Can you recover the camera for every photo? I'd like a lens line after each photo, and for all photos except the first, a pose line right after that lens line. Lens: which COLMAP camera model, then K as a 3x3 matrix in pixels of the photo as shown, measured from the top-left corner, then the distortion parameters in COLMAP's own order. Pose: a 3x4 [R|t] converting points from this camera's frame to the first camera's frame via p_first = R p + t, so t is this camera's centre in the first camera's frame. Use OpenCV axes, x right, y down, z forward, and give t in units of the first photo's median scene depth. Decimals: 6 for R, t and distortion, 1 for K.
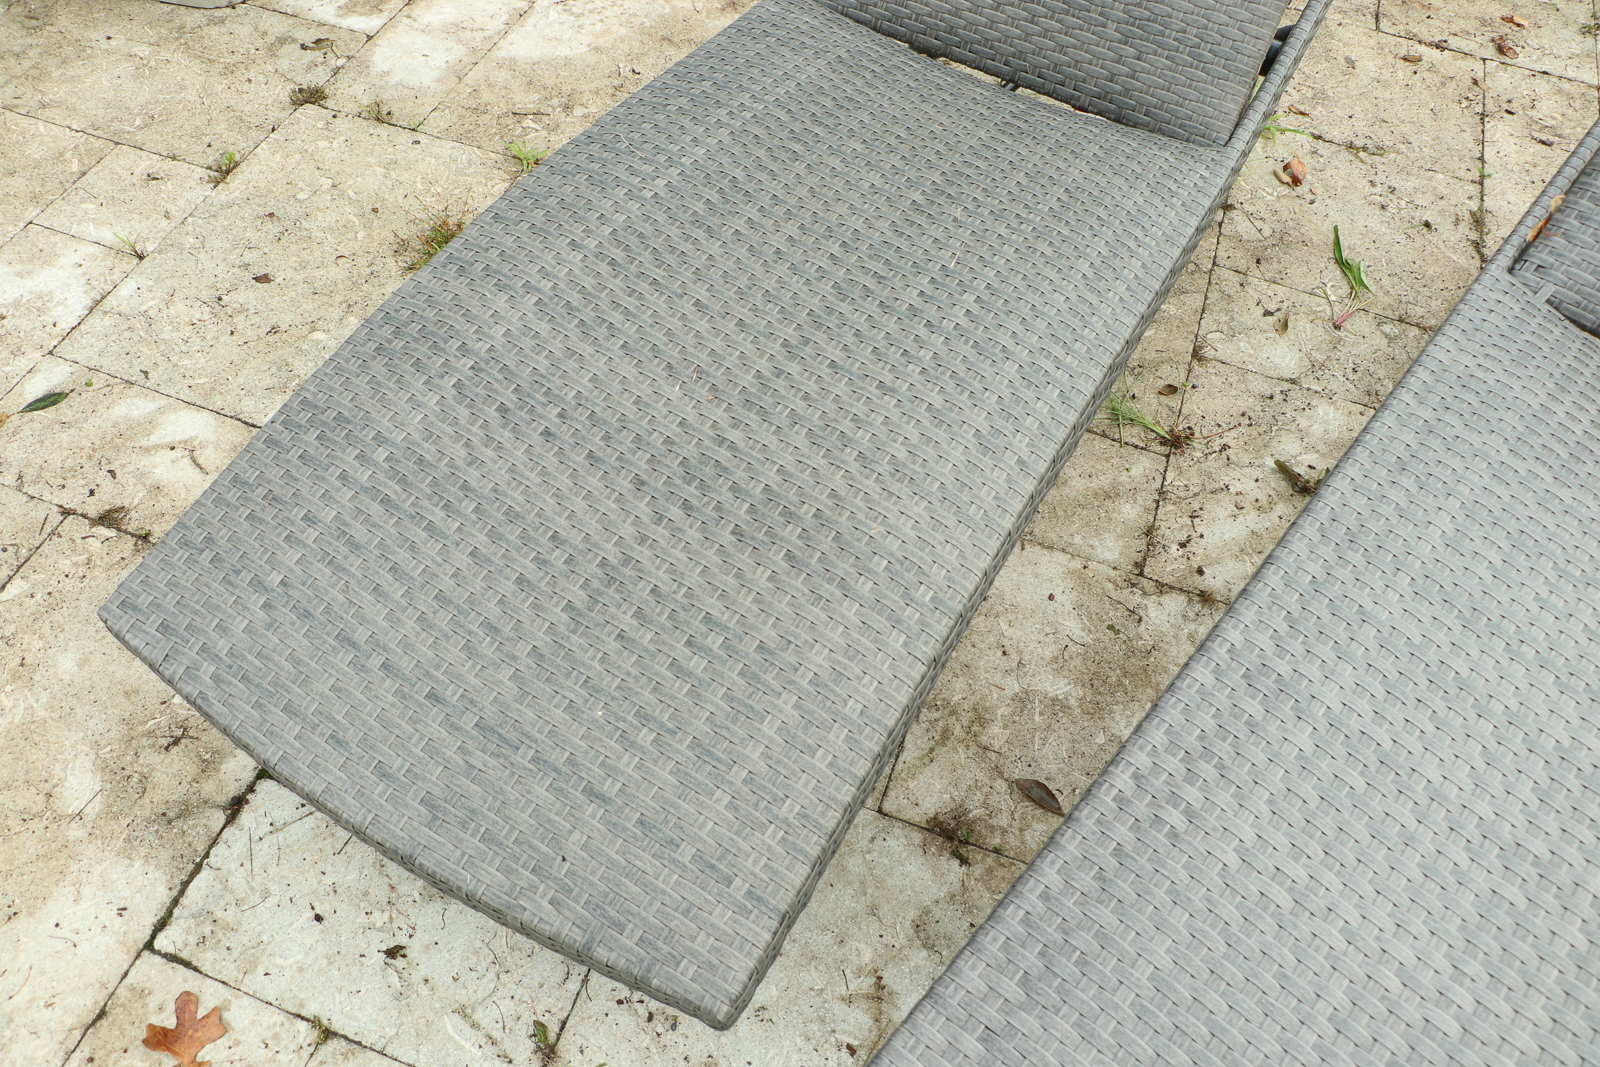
lens RADIAL K [[1312.6, 0, 789.8], [0, 1312.6, 533.2], [0, 0, 1]] dist [-0.188584, 0.167624]
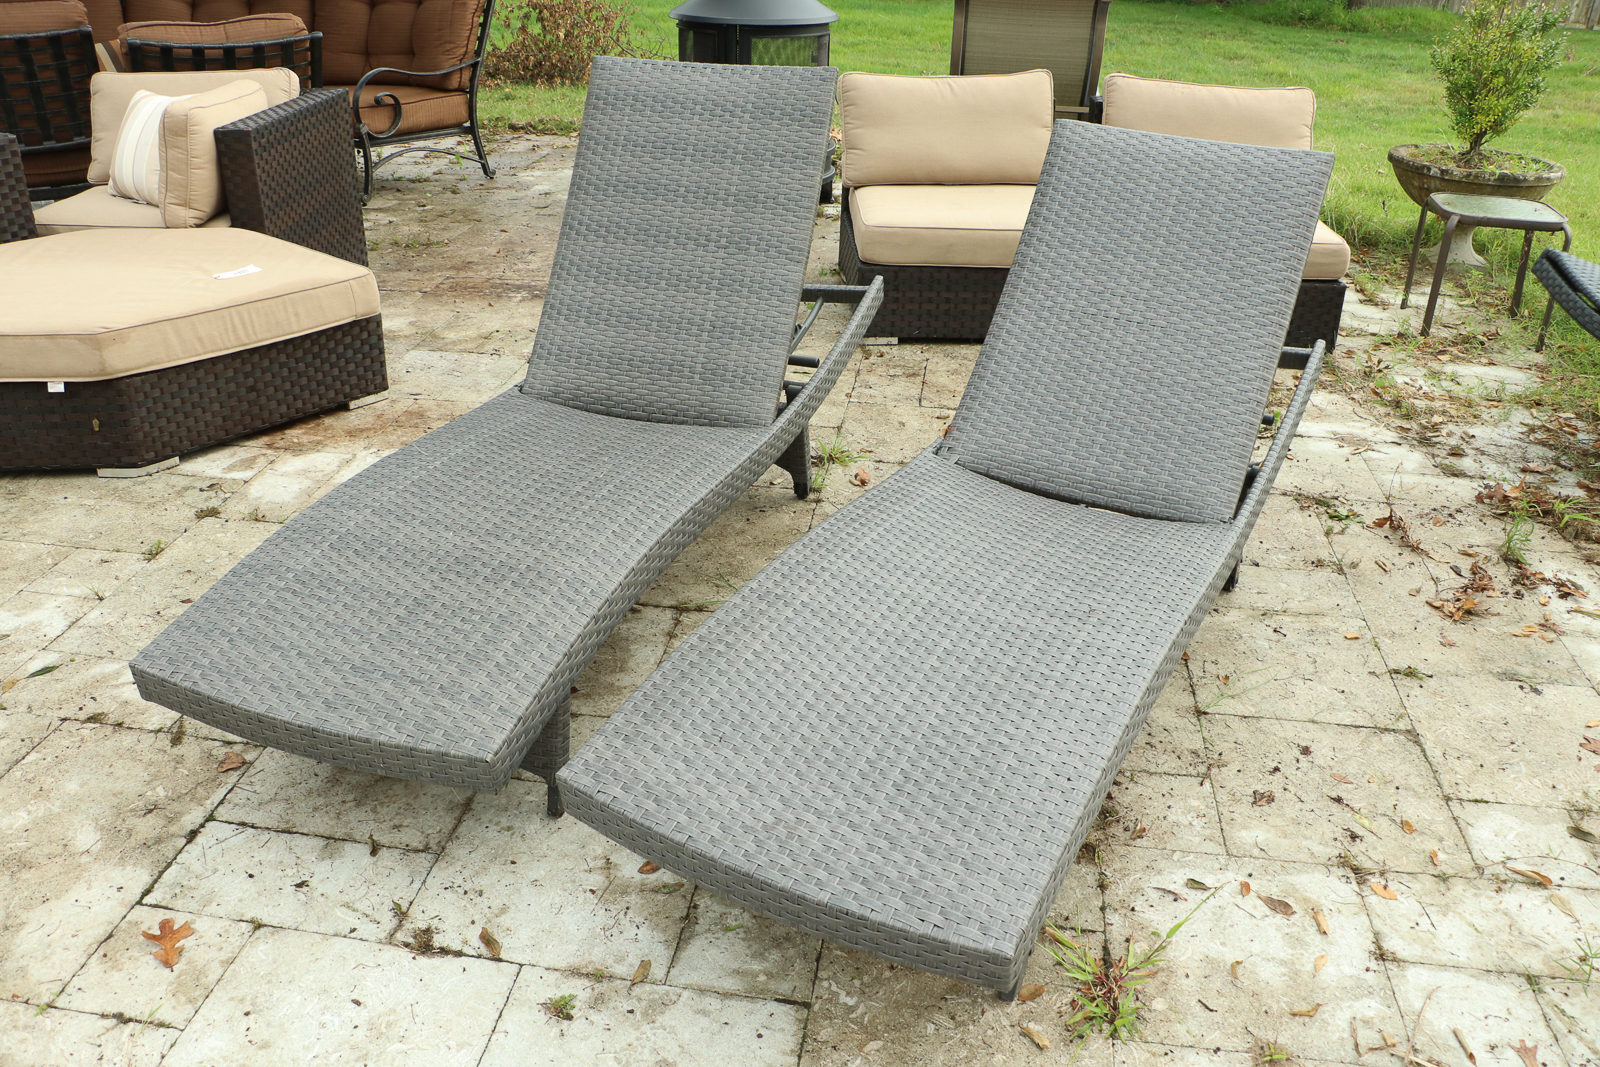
lens RADIAL K [[1312.6, 0, 789.8], [0, 1312.6, 533.2], [0, 0, 1]] dist [-0.188584, 0.167624]
pose [[0.979649, -0.126798, 0.155594, 0.063704], [0.181560, 0.890308, -0.417598, 0.481495], [-0.085576, 0.437349, 0.895211, -0.443358]]
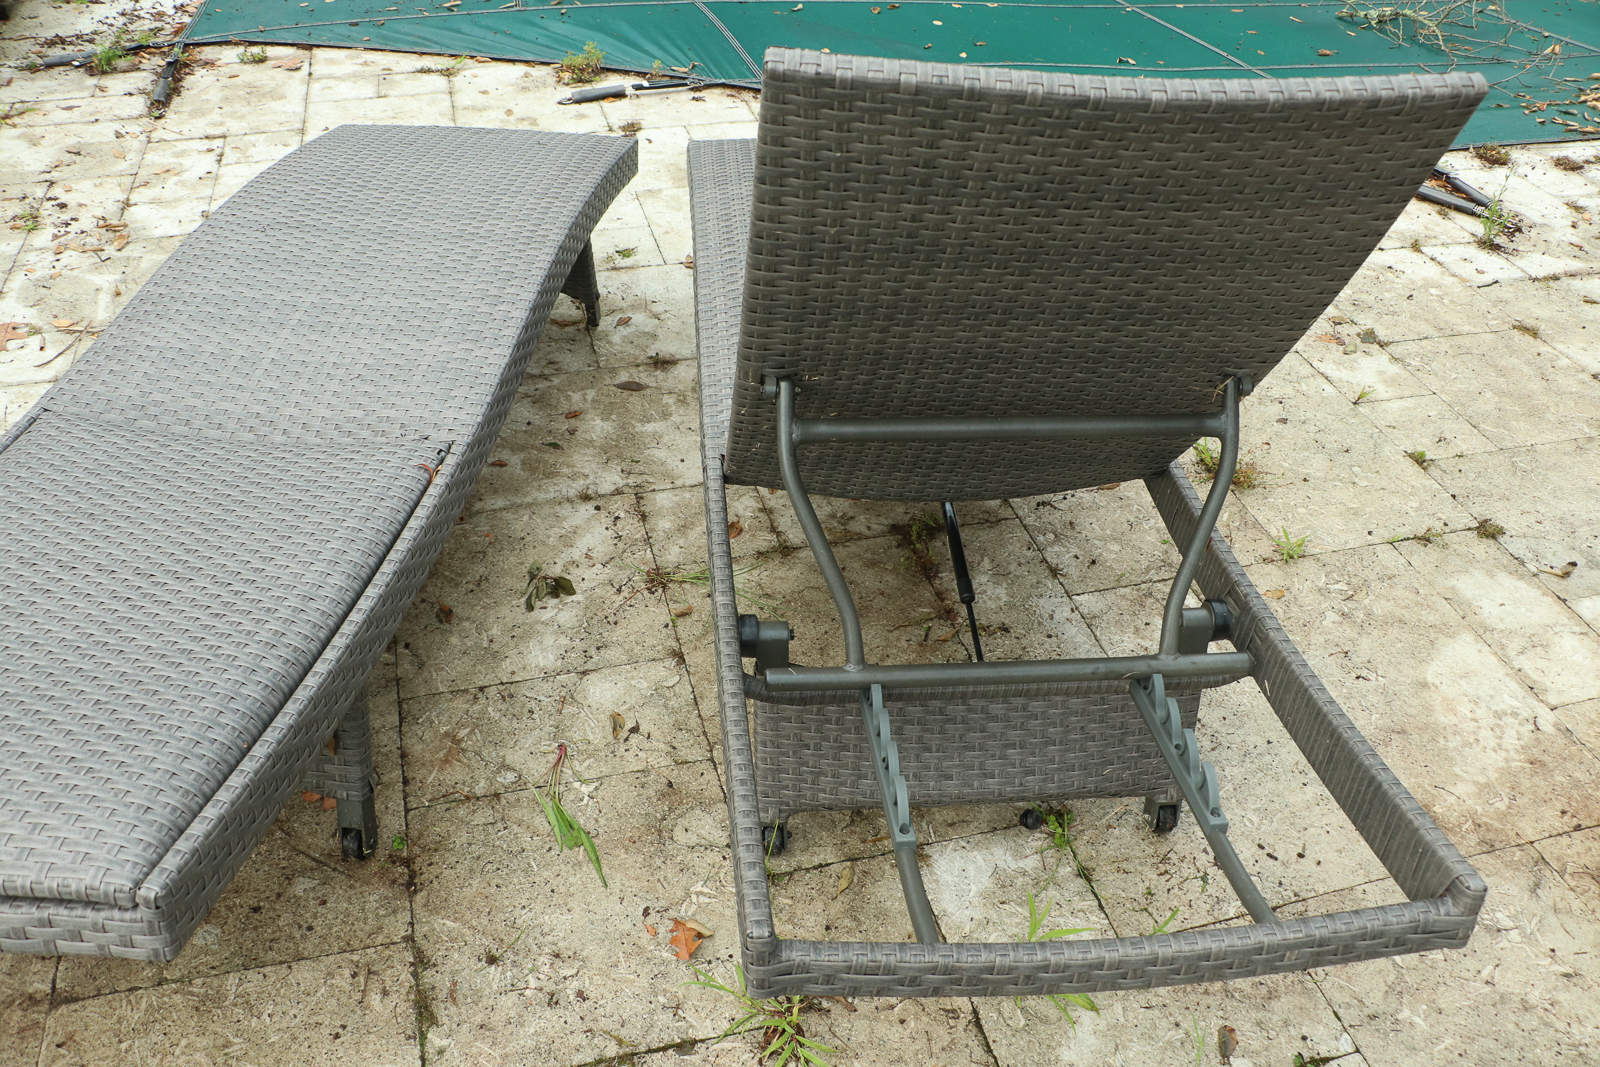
lens RADIAL K [[1312.6, 0, 789.8], [0, 1312.6, 533.2], [0, 0, 1]] dist [-0.188584, 0.167624]
pose [[-0.814177, 0.283814, -0.506524, 0.746864], [-0.510111, 0.067017, 0.857494, -1.092308], [0.277314, 0.956535, 0.090213, 0.828918]]
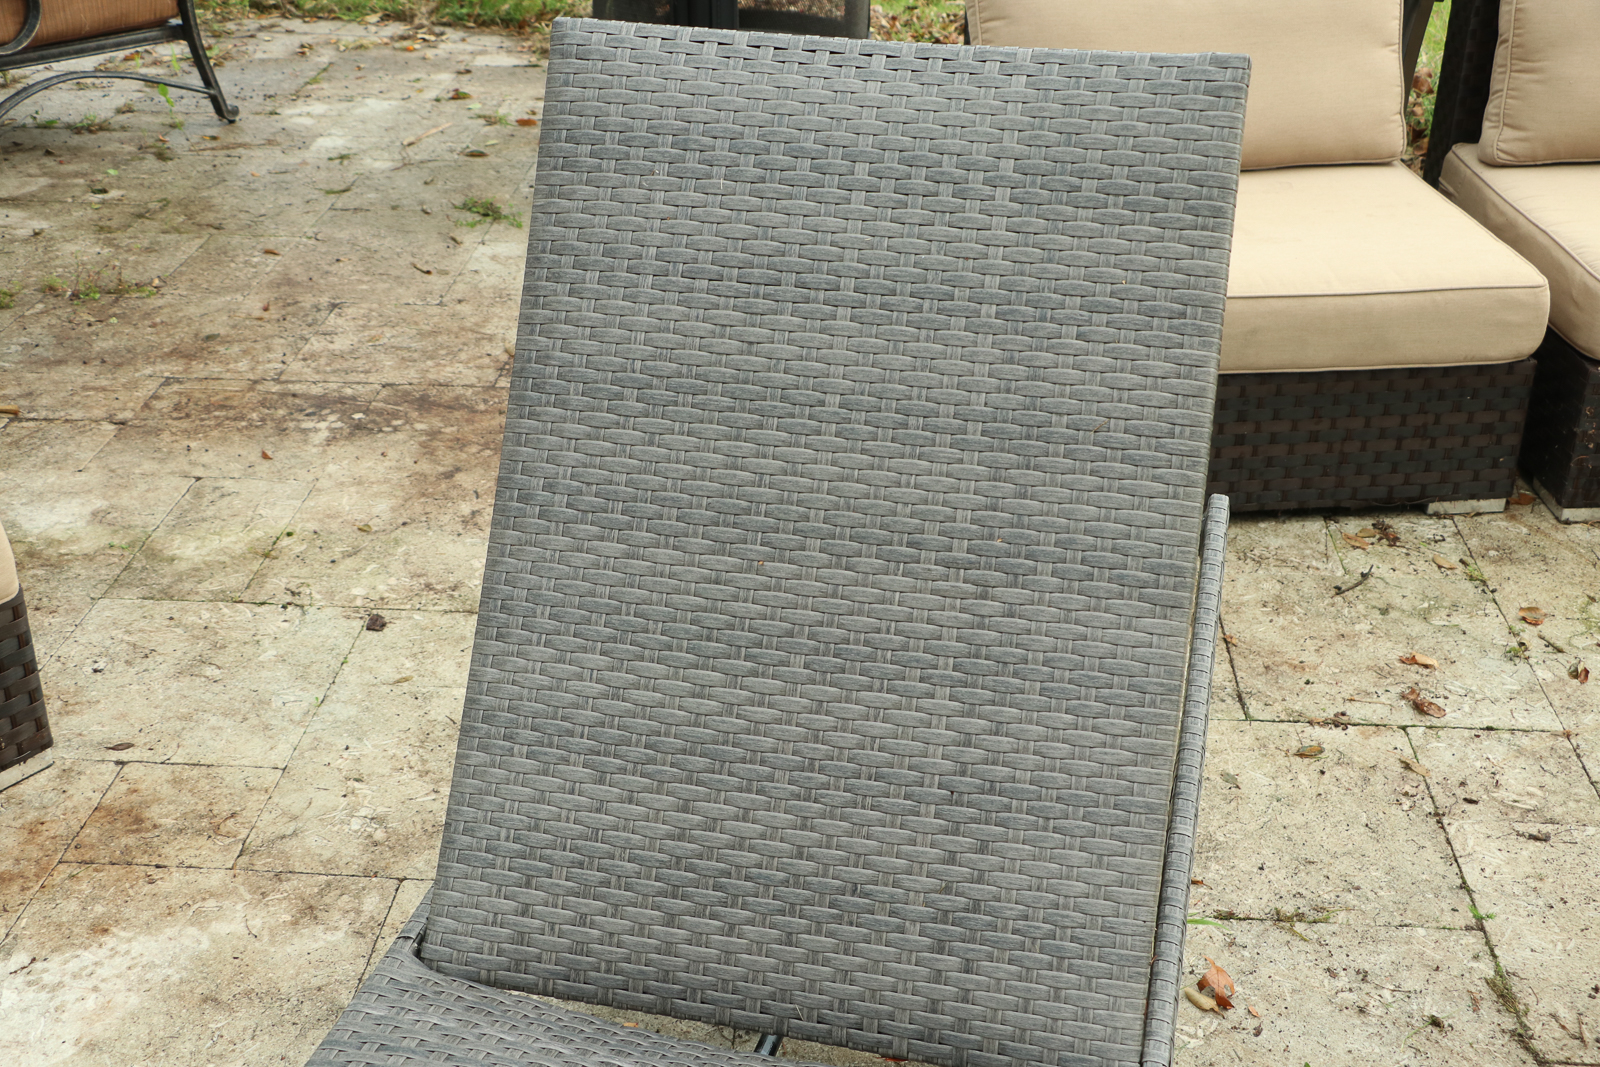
lens RADIAL K [[1878.7, 0, 795.3], [0, 1878.7, 541.3], [0, 0, 1]] dist [-0.079021, 0.362223]
pose [[0.959953, -0.177766, 0.216540, 0.023437], [0.252088, 0.885298, -0.390768, -0.189151], [-0.122238, 0.429706, 0.894657, 0.067621]]
